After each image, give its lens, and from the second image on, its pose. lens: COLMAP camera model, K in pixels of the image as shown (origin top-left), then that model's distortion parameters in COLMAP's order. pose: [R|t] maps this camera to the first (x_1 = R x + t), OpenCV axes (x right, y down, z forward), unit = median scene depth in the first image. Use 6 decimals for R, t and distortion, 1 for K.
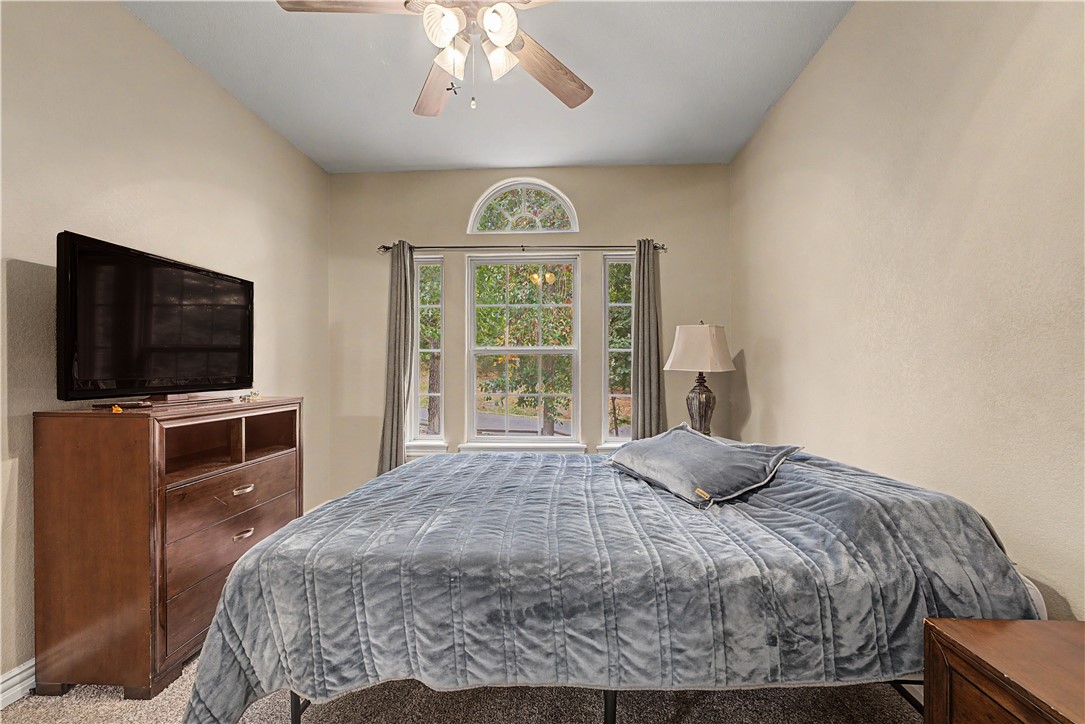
lens RADIAL K [[440.1, 0, 540.1], [0, 440.1, 369.8], [0, 0, 1]] dist [-0.001820, 0.000143]
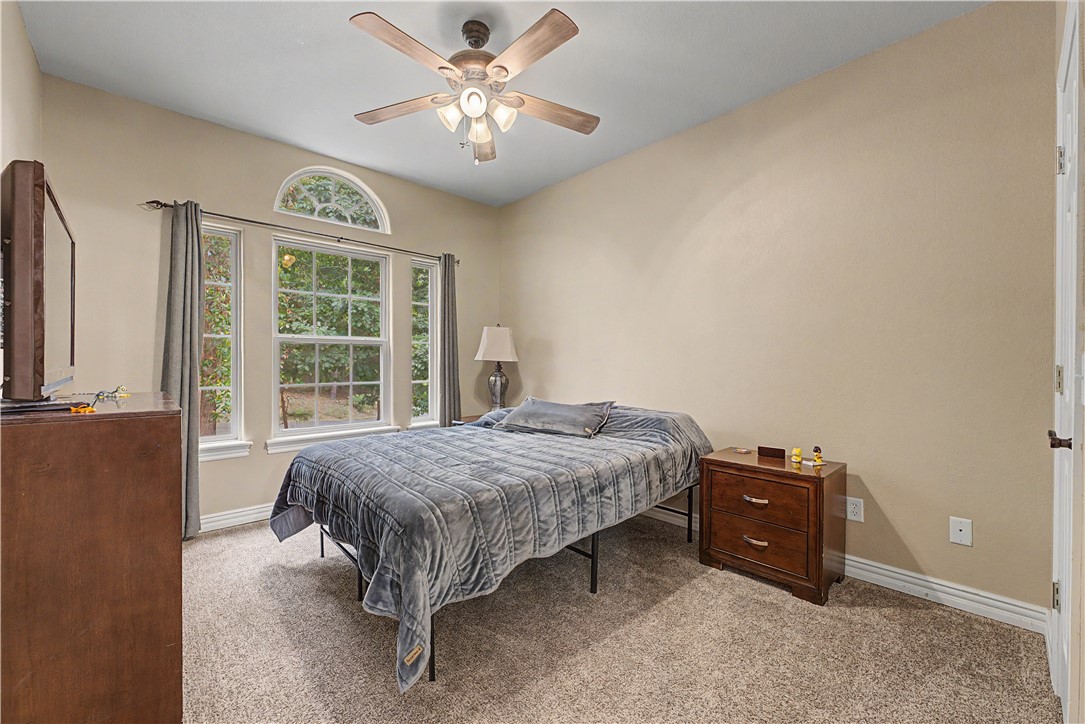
lens RADIAL K [[429.4, 0, 540.5], [0, 429.4, 357.9], [0, 0, 1]] dist [-0.002630, -0.000139]
pose [[0.704886, 0.005673, 0.709297, -0.985141], [-0.003477, 0.999984, -0.004543, 0.000247], [-0.709312, 0.000735, 0.704895, -0.072317]]
